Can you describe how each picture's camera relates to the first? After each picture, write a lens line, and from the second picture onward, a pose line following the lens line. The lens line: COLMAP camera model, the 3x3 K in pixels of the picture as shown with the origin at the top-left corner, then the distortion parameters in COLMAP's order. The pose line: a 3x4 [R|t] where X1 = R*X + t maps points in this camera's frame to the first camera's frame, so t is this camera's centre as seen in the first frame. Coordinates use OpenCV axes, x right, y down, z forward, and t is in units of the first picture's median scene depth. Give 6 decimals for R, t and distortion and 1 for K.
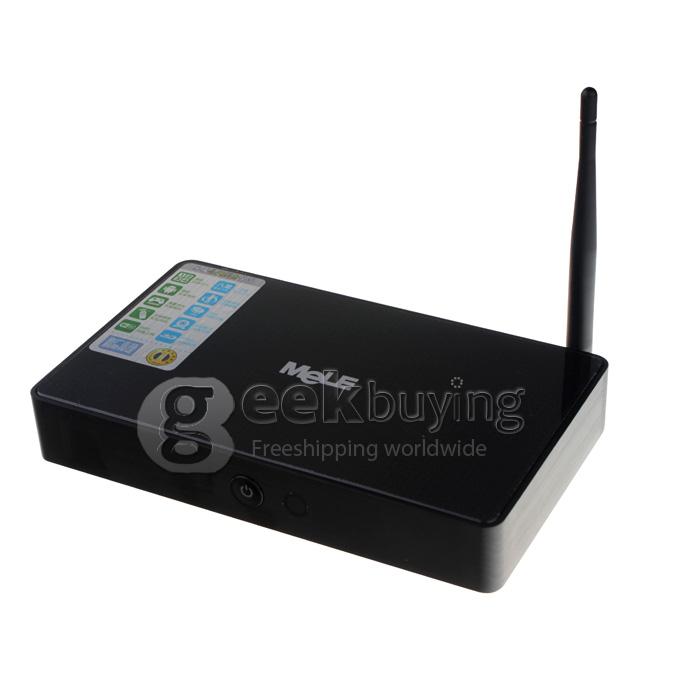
lens RADIAL K [[1575.2, 0, 340.0], [0, 1575.2, 340.0], [0, 0, 1]] dist [-0.028231, -0.155995]
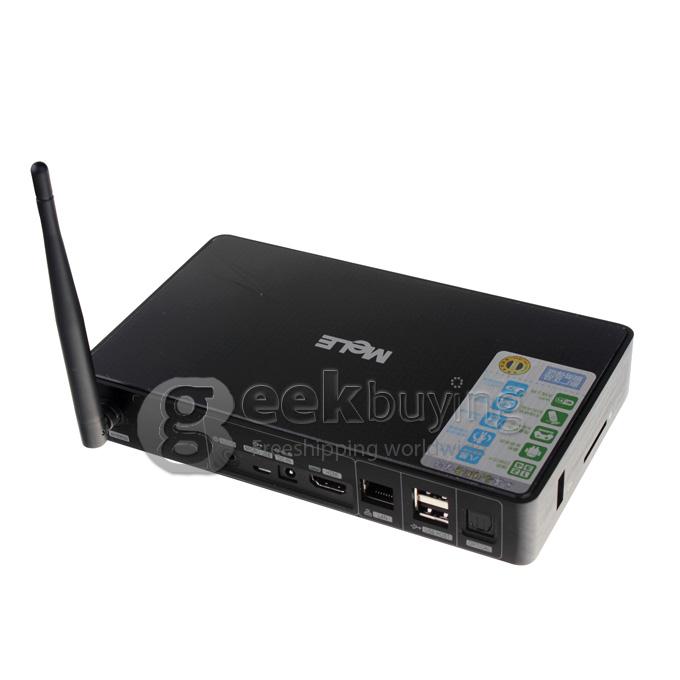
lens RADIAL K [[1461.1, 0, 340.0], [0, 1461.1, 340.0], [0, 0, 1]] dist [0.009803, 0.149593]
pose [[-0.995742, 0.075979, 0.052207, -0.052213], [0.076524, 0.365465, 0.927674, -0.820447], [0.051404, 0.927719, -0.369723, 1.275874]]
